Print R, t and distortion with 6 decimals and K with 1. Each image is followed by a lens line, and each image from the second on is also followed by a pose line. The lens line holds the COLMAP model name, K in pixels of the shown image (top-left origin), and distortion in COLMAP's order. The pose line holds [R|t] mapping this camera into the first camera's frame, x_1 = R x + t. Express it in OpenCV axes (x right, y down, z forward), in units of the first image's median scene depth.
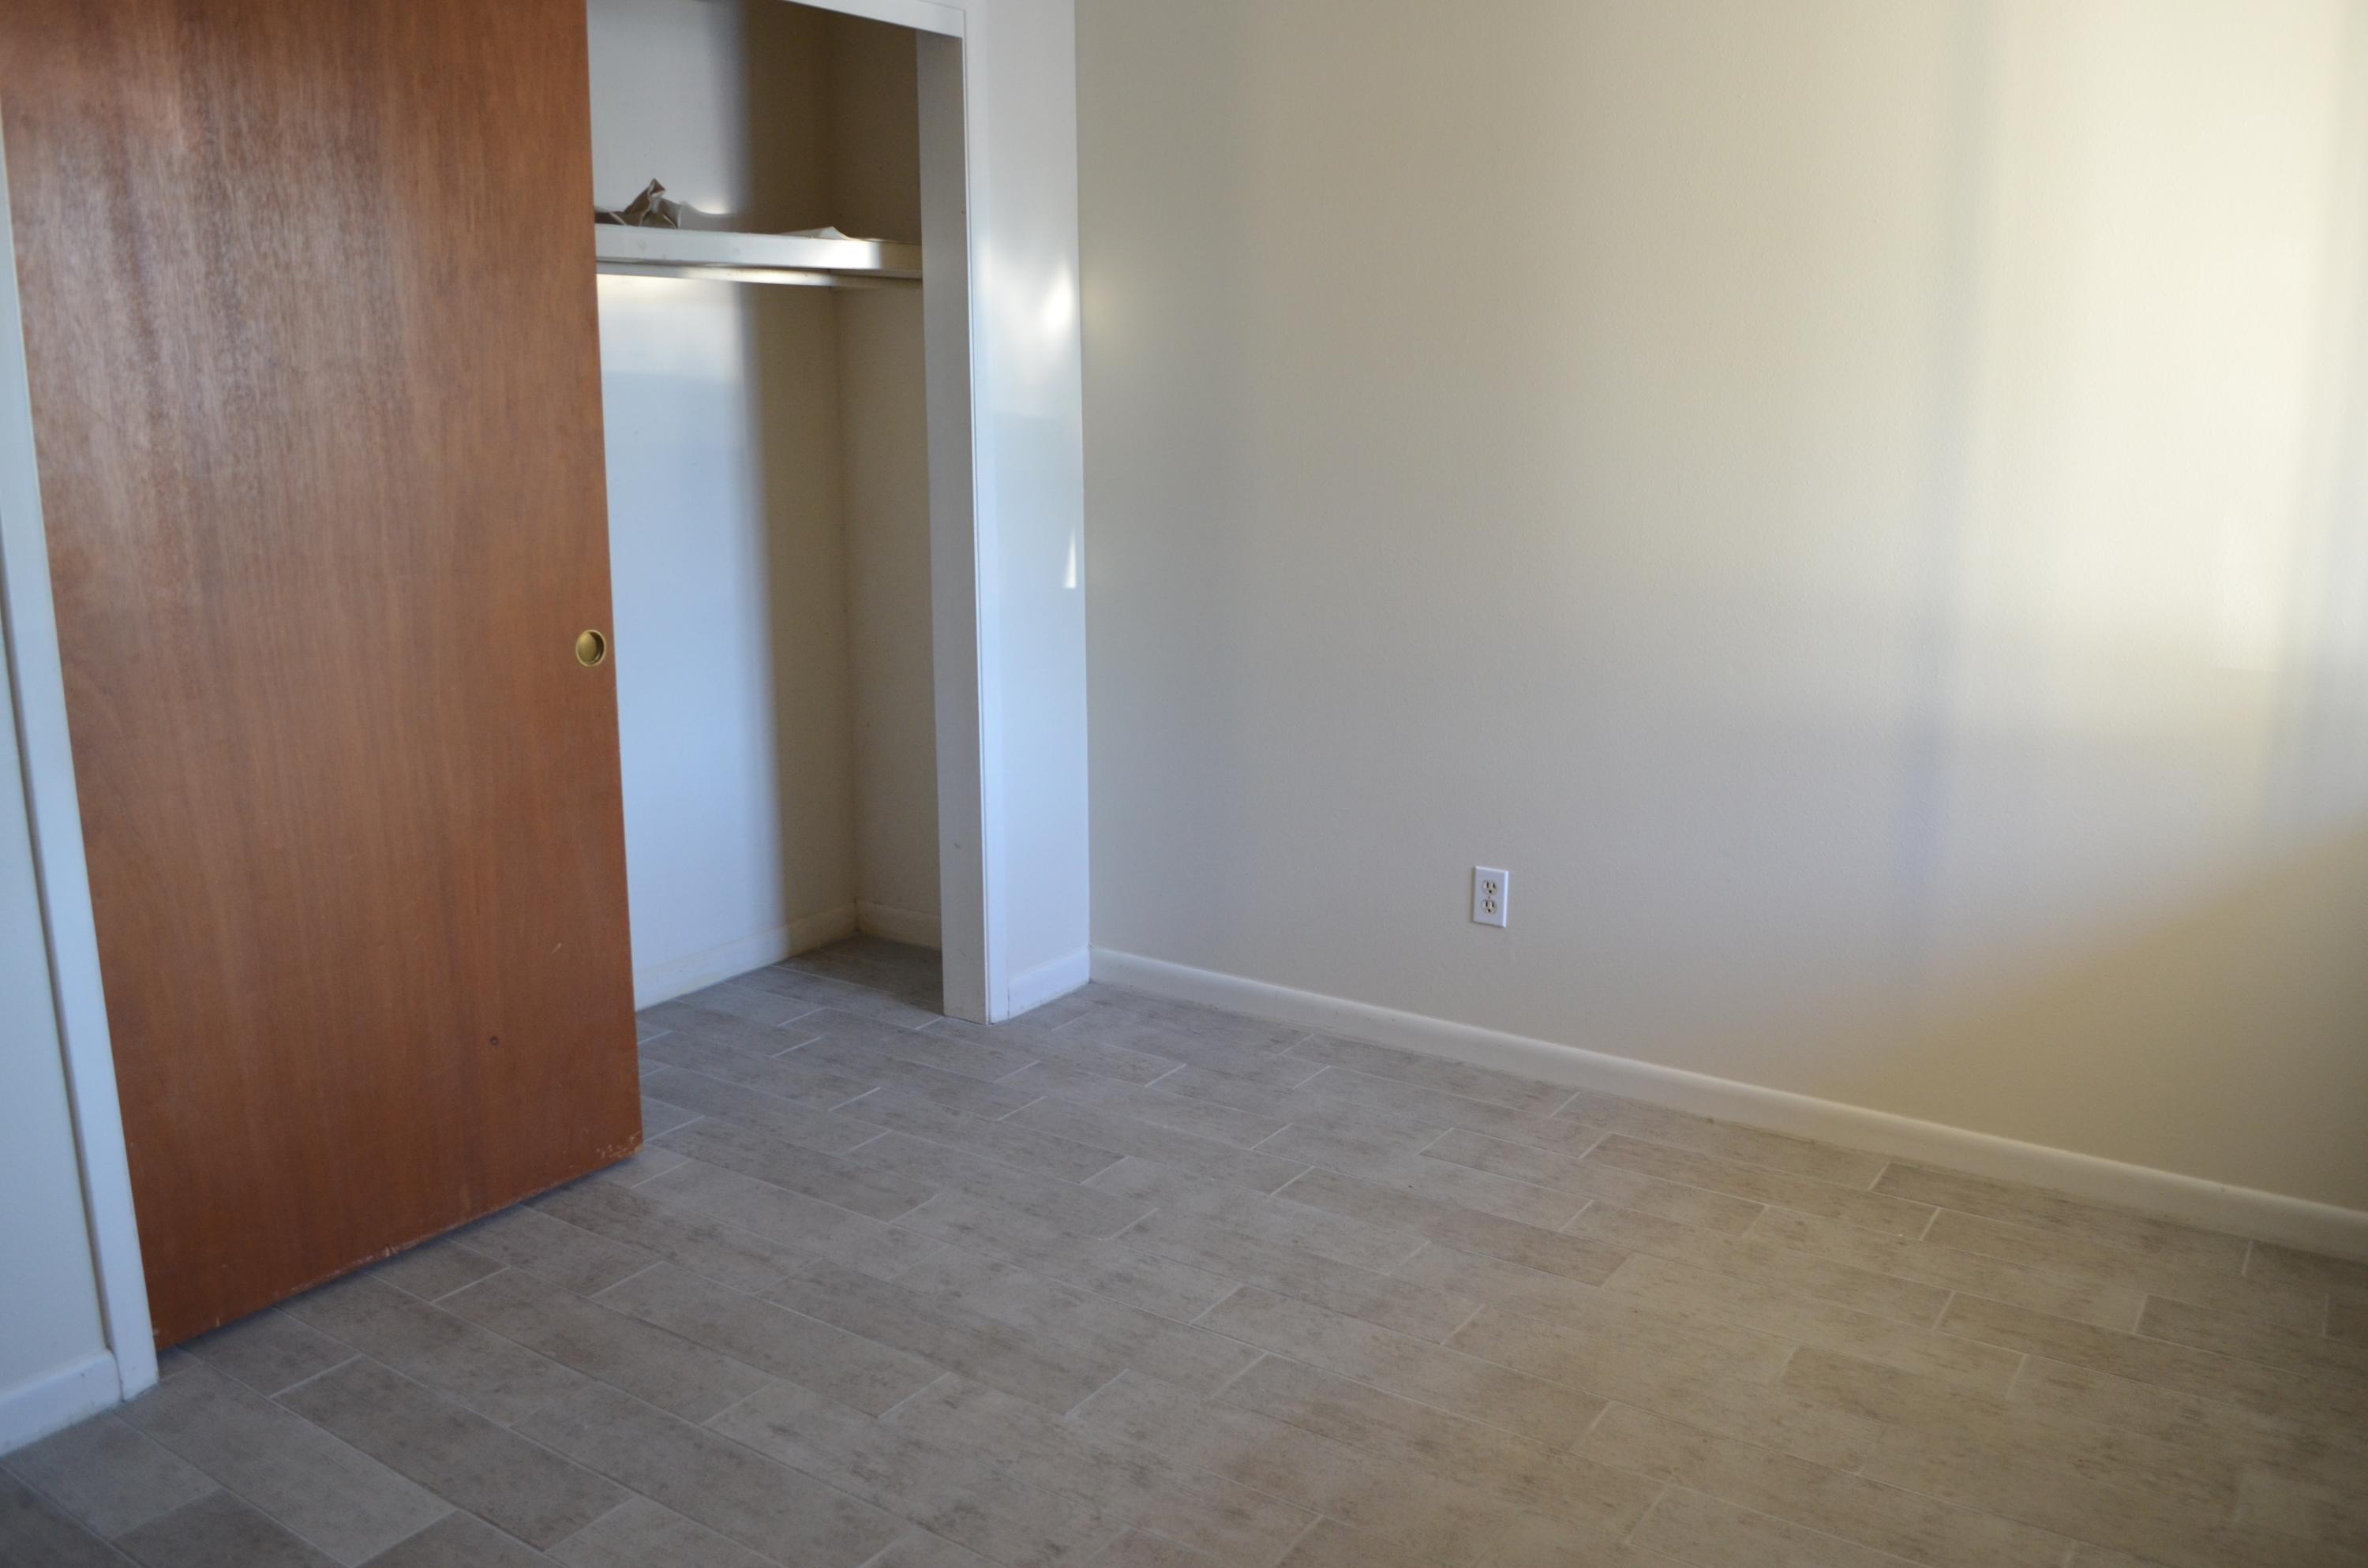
lens RADIAL K [[1877.1, 0, 1184.0], [0, 1877.1, 784.0], [0, 0, 1]] dist [-0.090546, 0.016235]
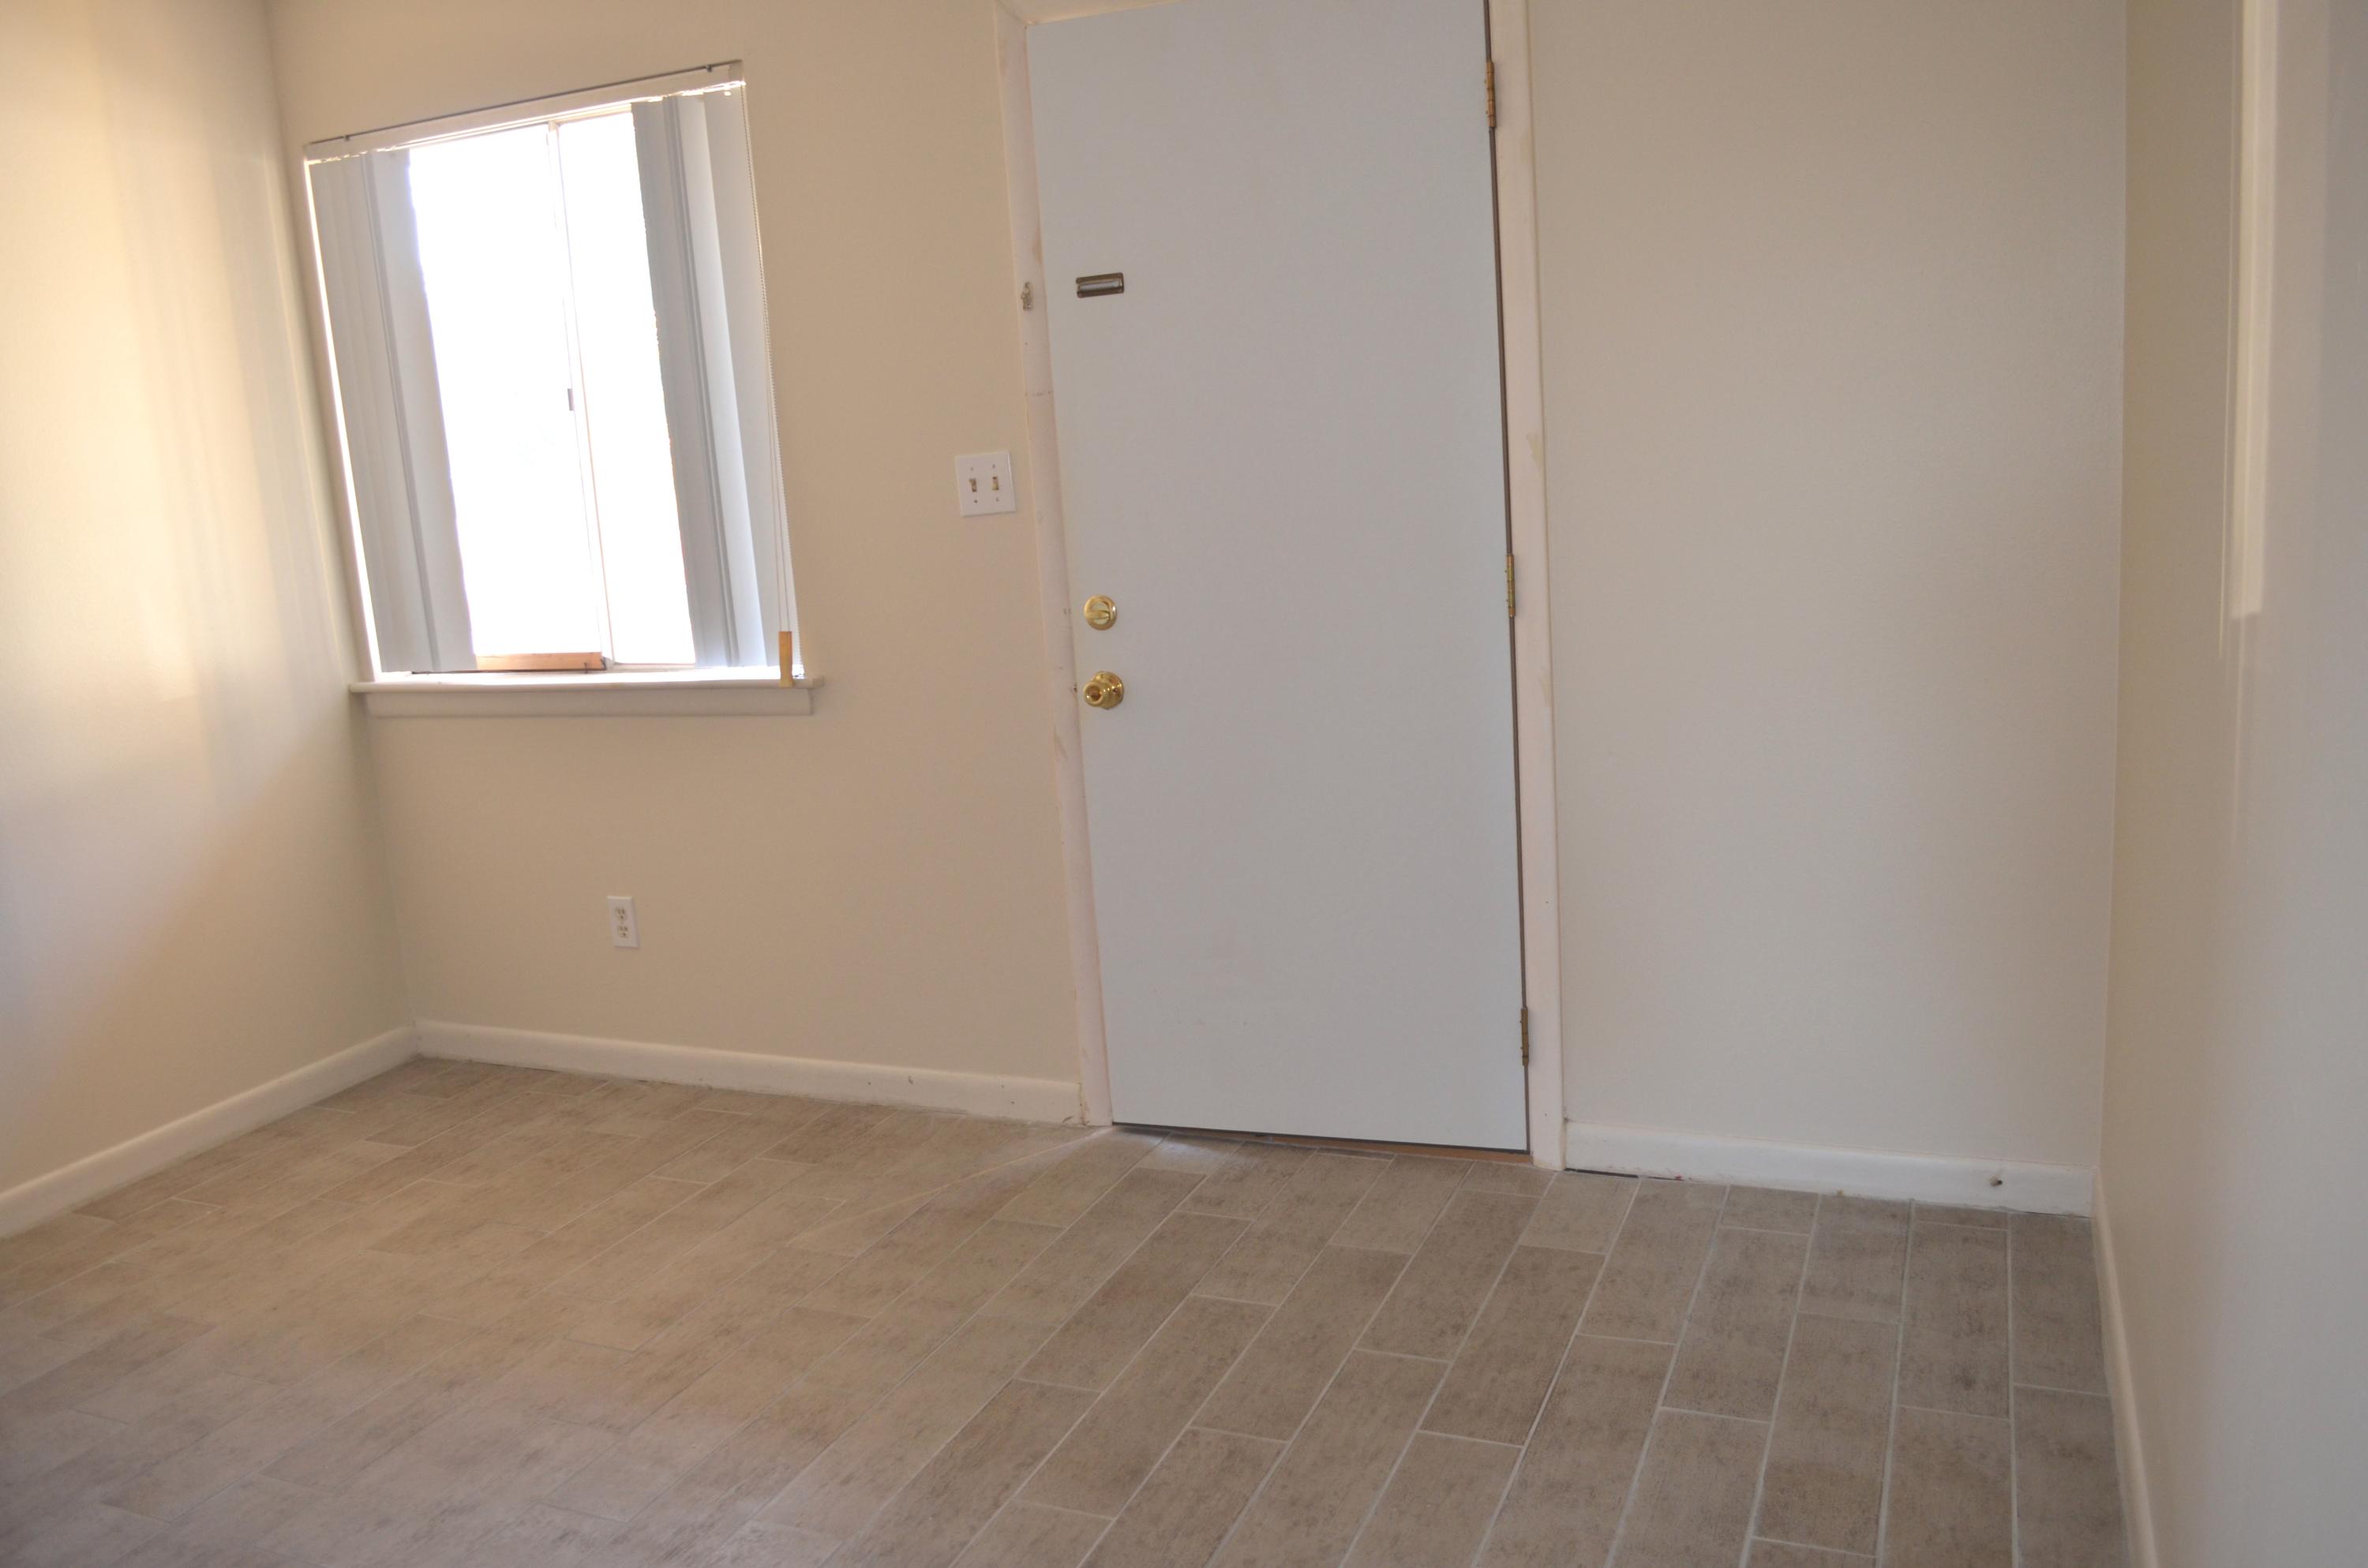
lens RADIAL K [[1877.1, 0, 1184.0], [0, 1877.1, 784.0], [0, 0, 1]] dist [-0.090546, 0.016235]
pose [[-0.185424, -0.182705, 0.965524, -0.833422], [0.280900, 0.931708, 0.230251, -0.104455], [-0.941654, 0.313910, -0.121439, 0.507034]]
